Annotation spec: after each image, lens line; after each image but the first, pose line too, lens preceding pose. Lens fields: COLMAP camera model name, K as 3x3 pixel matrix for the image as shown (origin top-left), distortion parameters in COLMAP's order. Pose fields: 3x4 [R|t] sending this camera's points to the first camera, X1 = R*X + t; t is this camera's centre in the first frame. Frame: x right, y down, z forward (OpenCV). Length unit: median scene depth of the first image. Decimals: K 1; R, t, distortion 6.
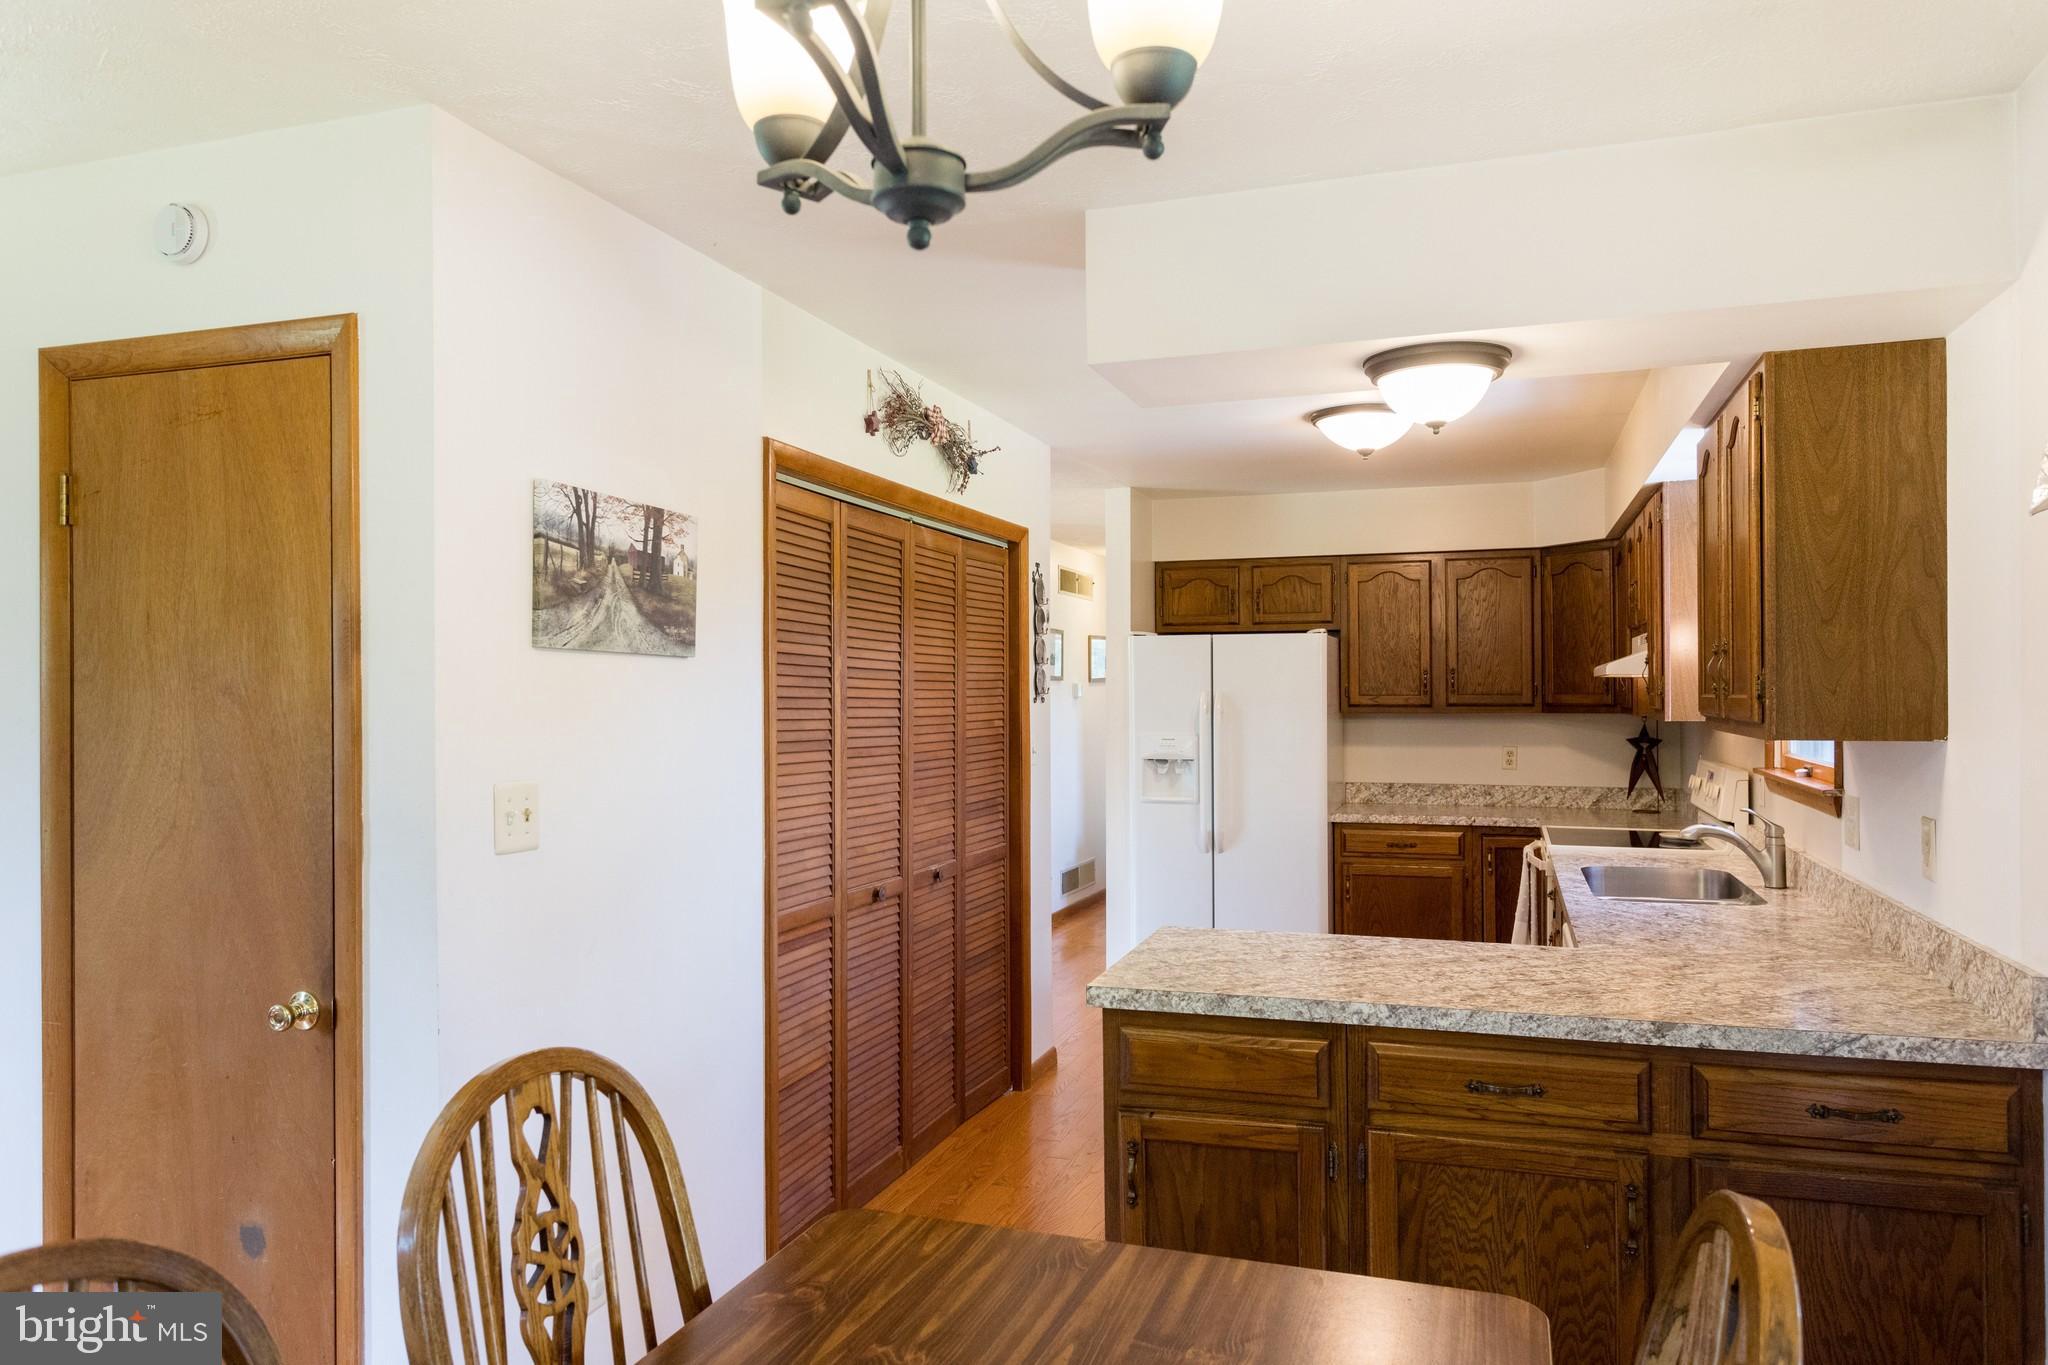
lens RADIAL K [[1398.8, 0, 1024.0], [0, 1398.8, 682.5], [0, 0, 1]] dist [0.001844, 0.000141]
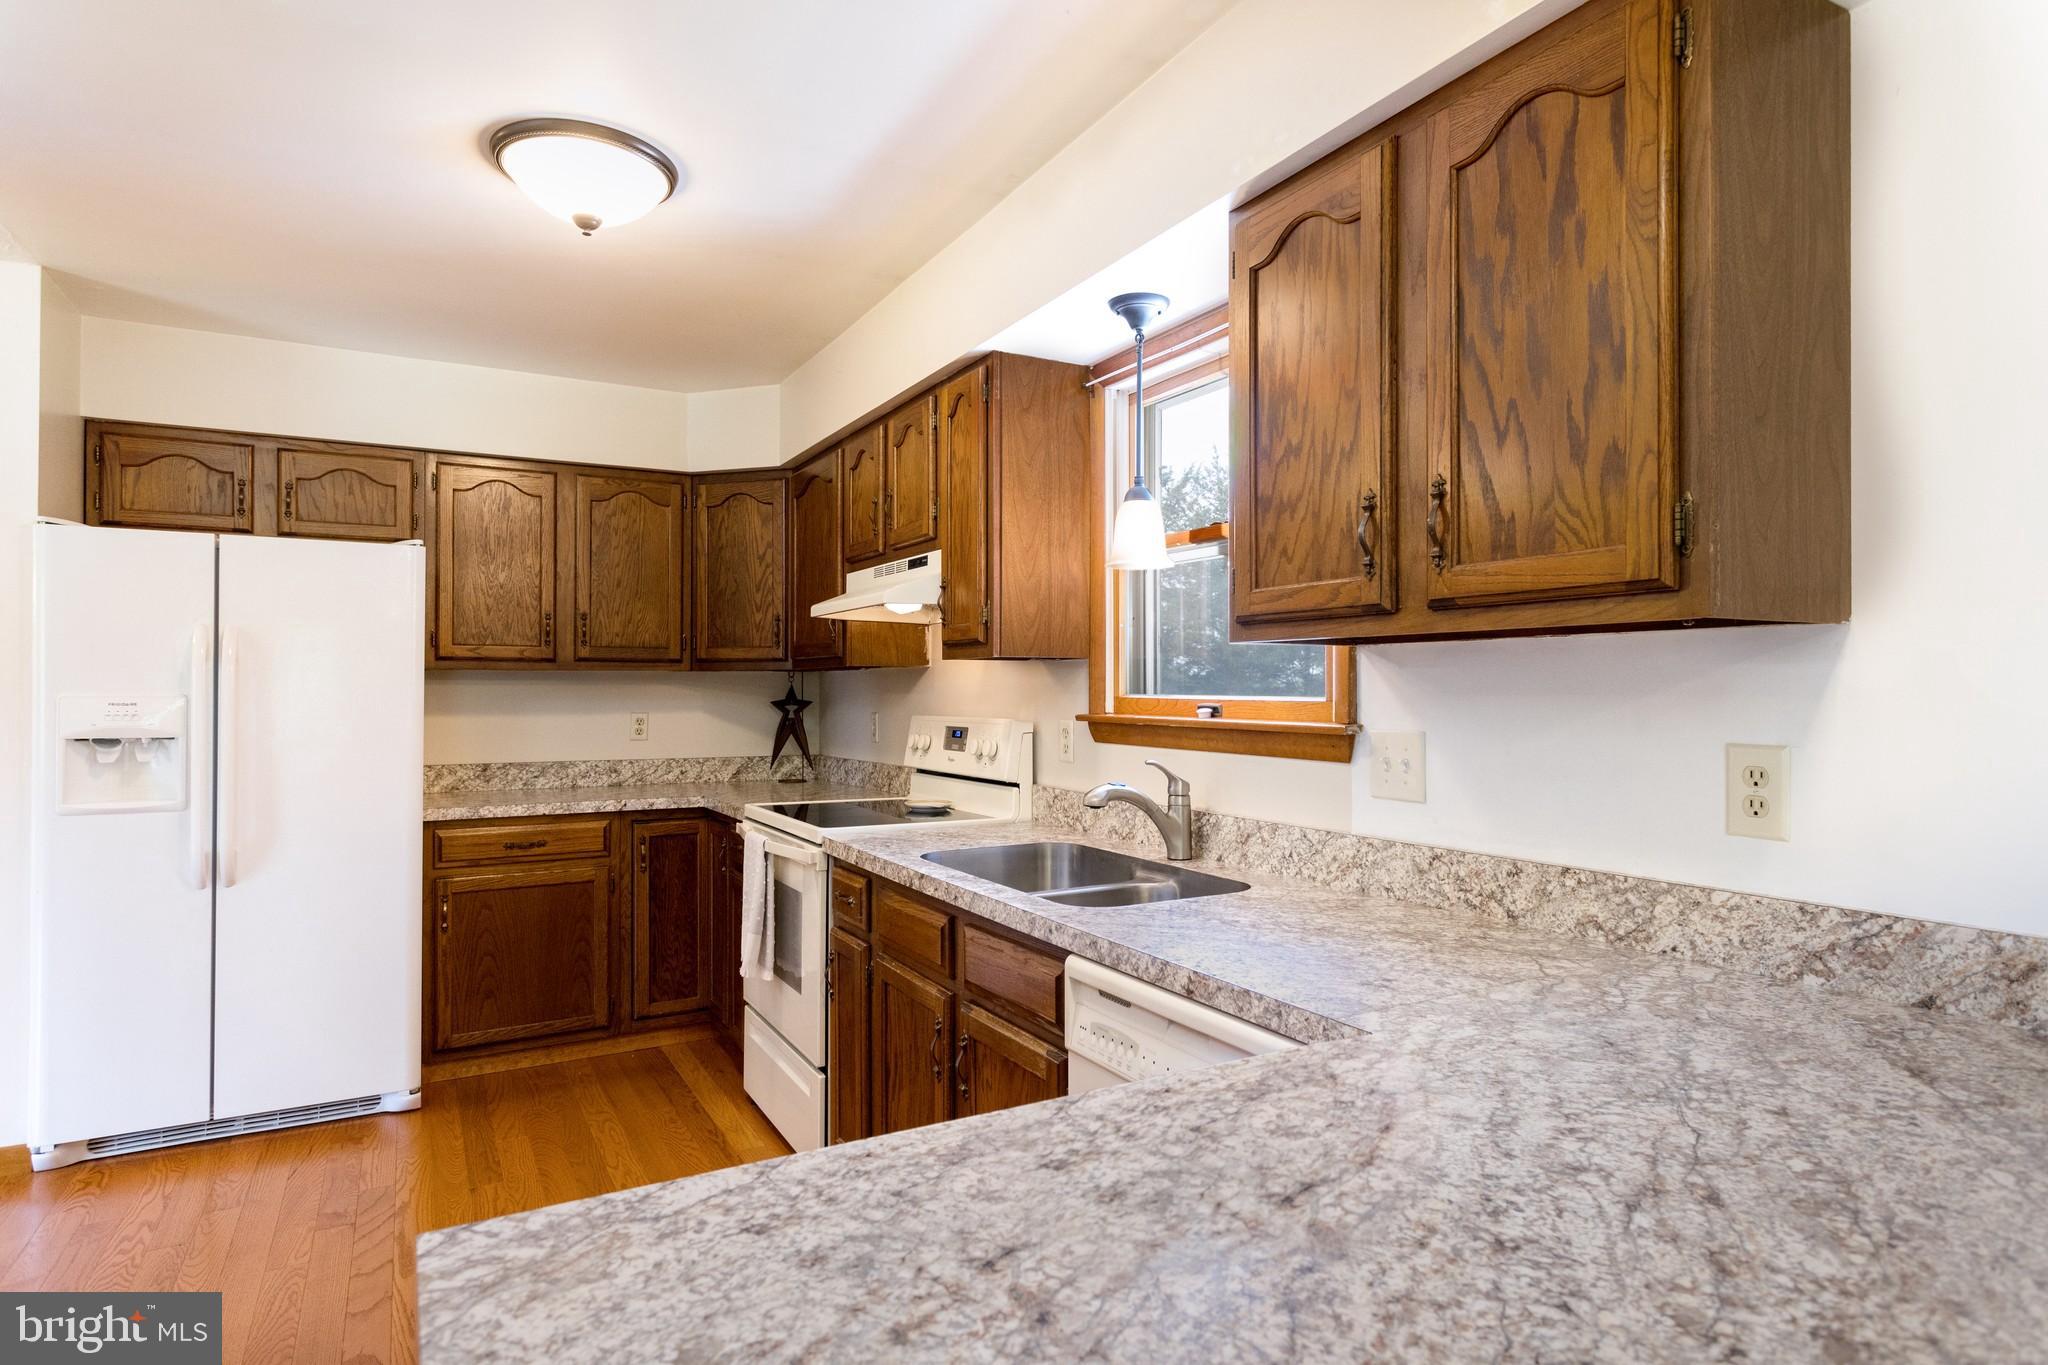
lens RADIAL K [[1106.2, 0, 1024.0], [0, 1106.2, 682.5], [0, 0, 1]] dist [0.001394, -0.000494]
pose [[0.667124, 0.010358, 0.744874, 0.008931], [-0.006756, 0.999946, -0.007854, 0.032743], [-0.744916, 0.000207, 0.667158, 0.407566]]
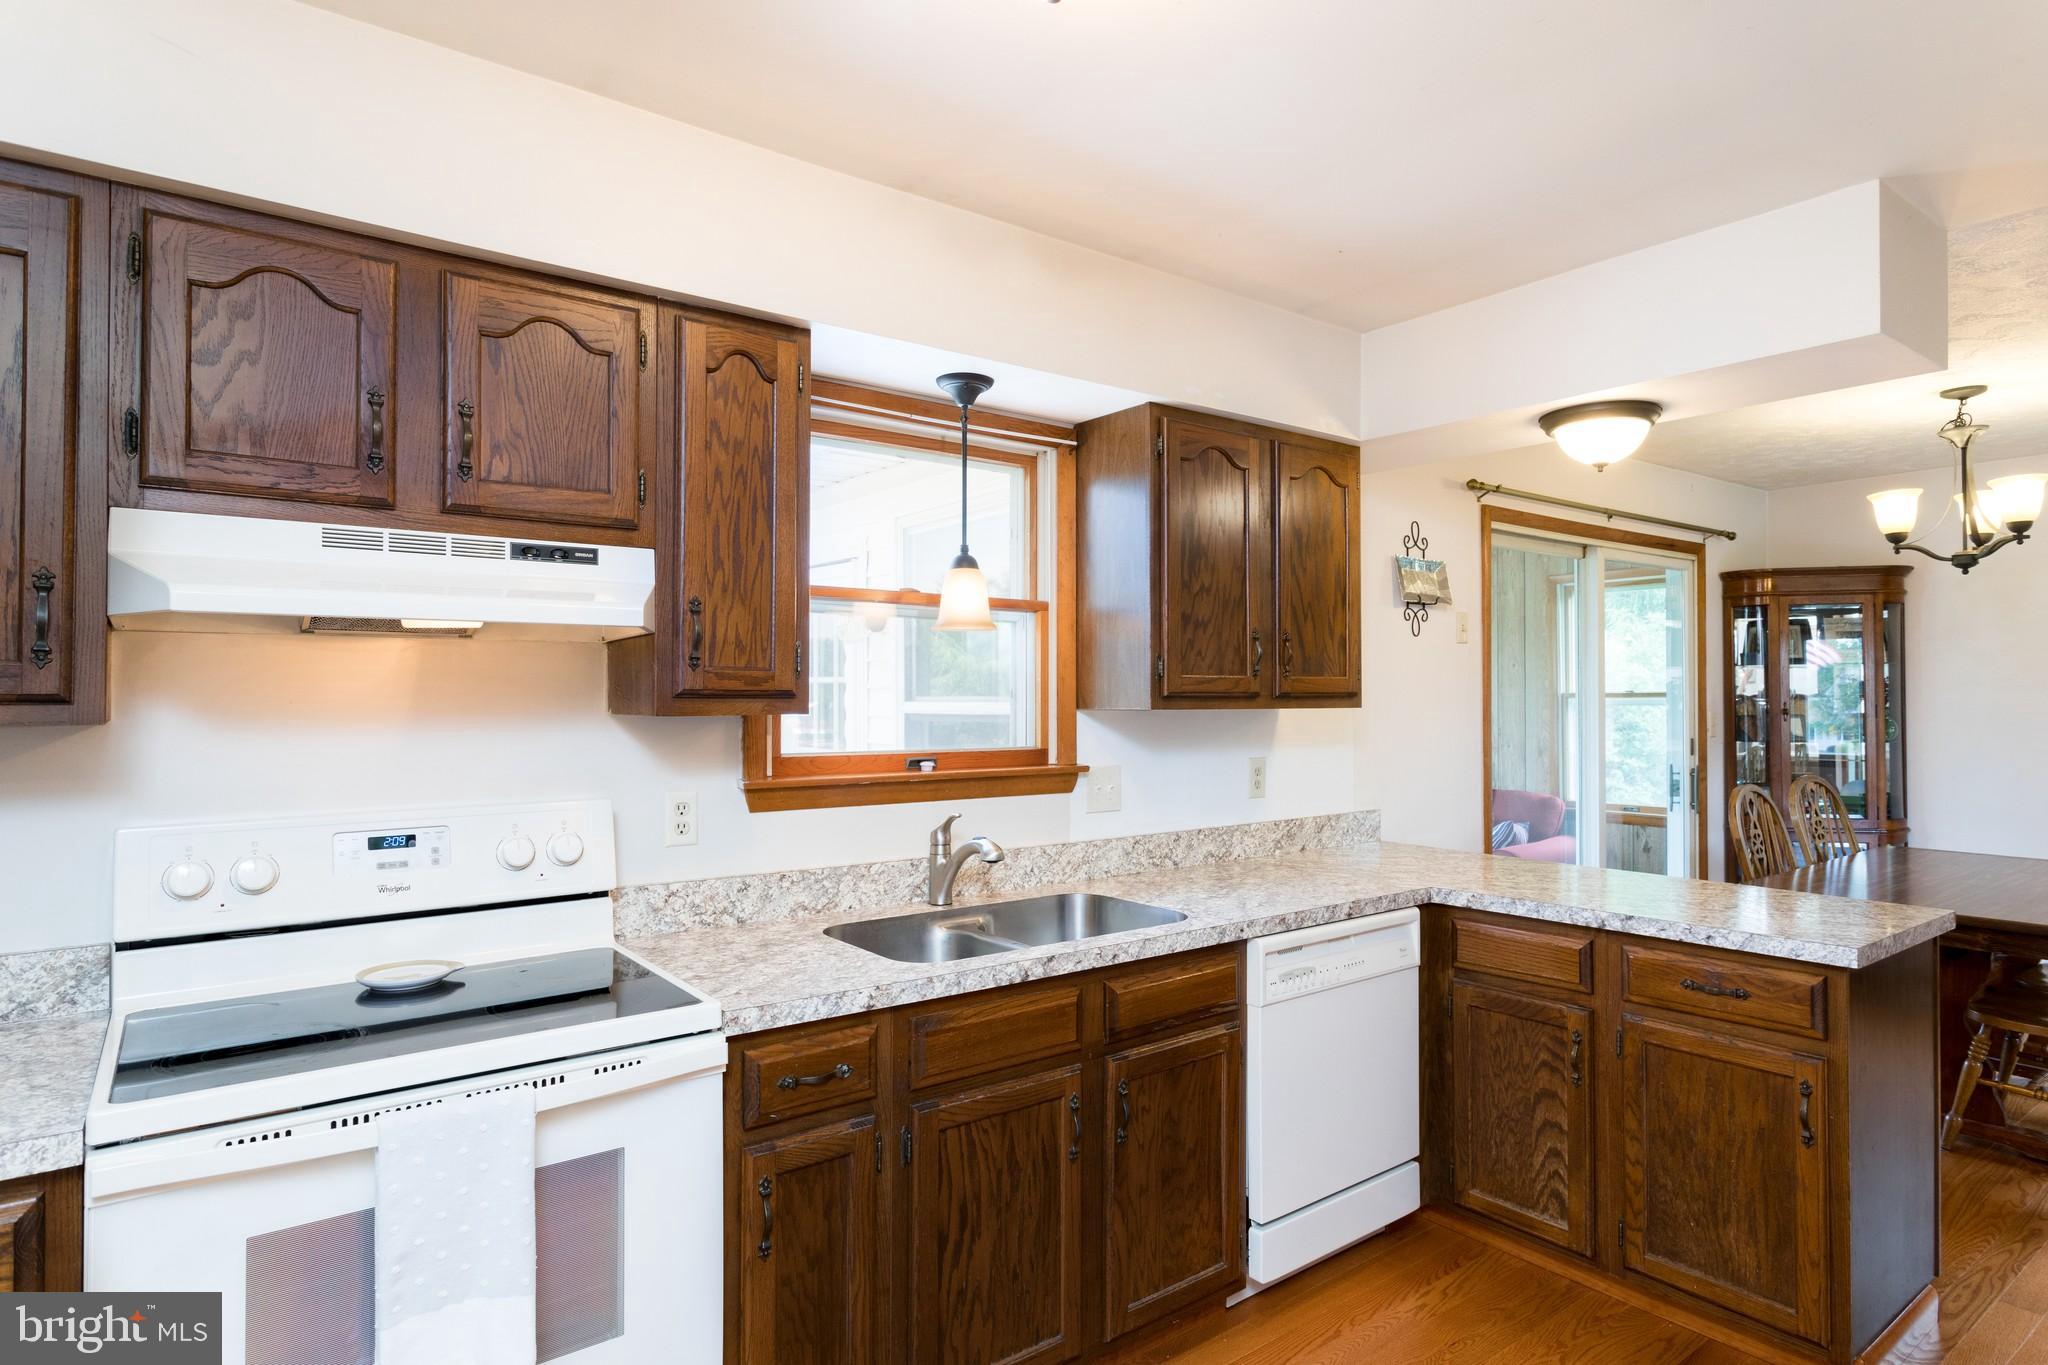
lens RADIAL K [[1135.1, 0, 1024.0], [0, 1135.1, 682.5], [0, 0, 1]] dist [-0.068202, -0.000118]
pose [[-0.824657, 0.008681, 0.565566, 0.069586], [0.001418, 0.999911, -0.013279, 0.013692], [-0.565631, -0.010148, -0.824596, 0.969189]]
